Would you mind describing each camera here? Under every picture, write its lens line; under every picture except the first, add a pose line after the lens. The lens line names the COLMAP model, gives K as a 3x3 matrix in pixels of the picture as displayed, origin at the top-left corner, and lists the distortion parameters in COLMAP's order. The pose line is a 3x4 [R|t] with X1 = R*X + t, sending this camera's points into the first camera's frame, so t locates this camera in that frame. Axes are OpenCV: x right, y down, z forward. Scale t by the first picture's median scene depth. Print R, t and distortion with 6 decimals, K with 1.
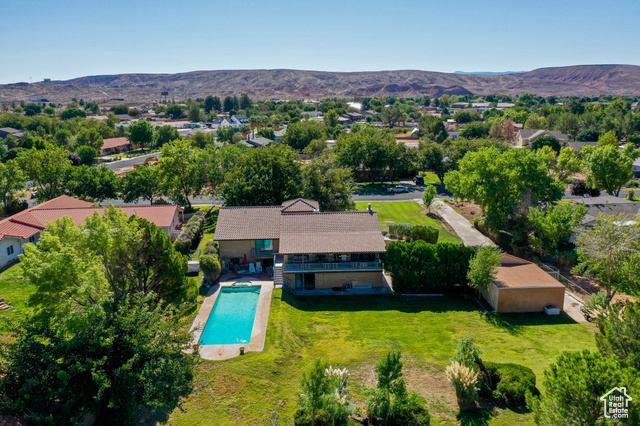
lens RADIAL K [[504.6, 0, 320.5], [0, 504.6, 212.8], [0, 0, 1]] dist [0.002690, 0.004679]
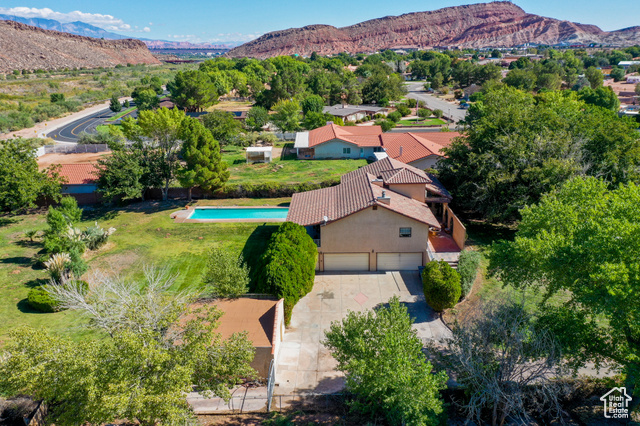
lens RADIAL K [[504.6, 0, 318.1], [0, 504.6, 215.8], [0, 0, 1]] dist [0.002690, 0.004679]
pose [[-0.066411, 0.317633, -0.945885, 0.756570], [-0.203347, 0.923775, 0.324485, -0.188615], [0.976852, 0.213893, 0.003241, 0.853460]]
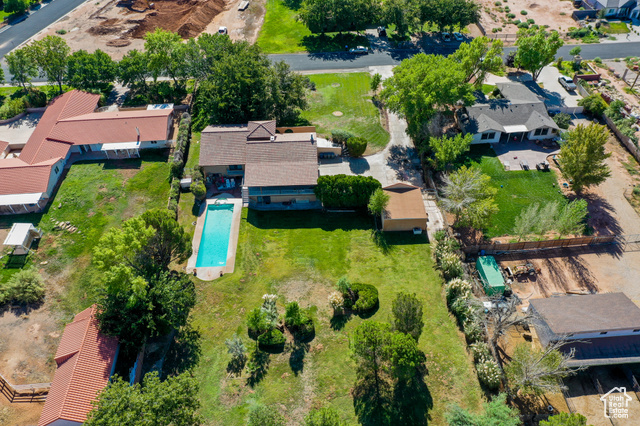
lens RADIAL K [[504.6, 0, 321.1], [0, 504.6, 213.4], [0, 0, 1]] dist [0.002690, 0.004679]
pose [[0.999963, 0.003229, -0.008001, 0.124792], [0.001303, 0.860155, 0.510031, -0.486127], [0.008529, -0.510022, 0.860119, -0.245412]]
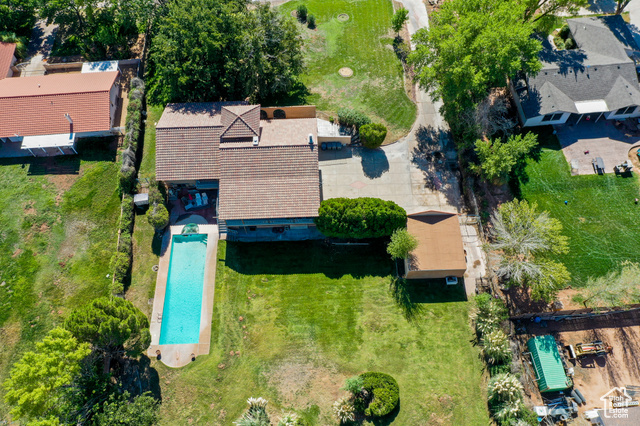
lens RADIAL K [[504.6, 0, 320.5], [0, 504.6, 213.2], [0, 0, 1]] dist [0.002690, 0.004679]
pose [[0.999965, 0.005794, -0.006061, 0.114298], [0.000725, 0.660418, 0.750898, -0.594801], [0.008354, -0.750876, 0.660390, 0.242104]]
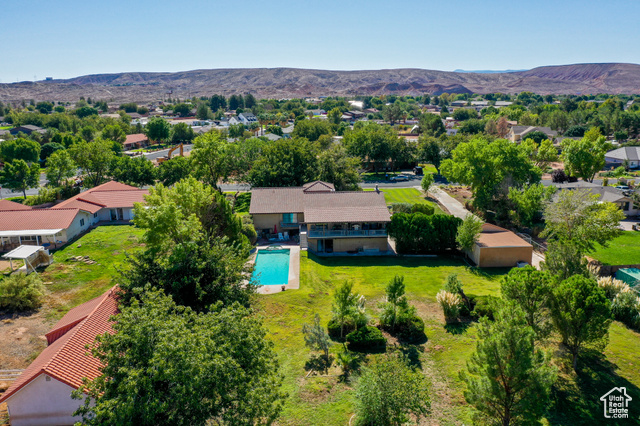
lens RADIAL K [[504.6, 0, 321.1], [0, 504.6, 214.0], [0, 0, 1]] dist [0.002690, 0.004679]
pose [[1.000000, -0.000626, 0.000677, -0.034501], [0.000623, 0.999986, 0.005244, 0.043153], [-0.000680, -0.005244, 0.999986, -0.194701]]
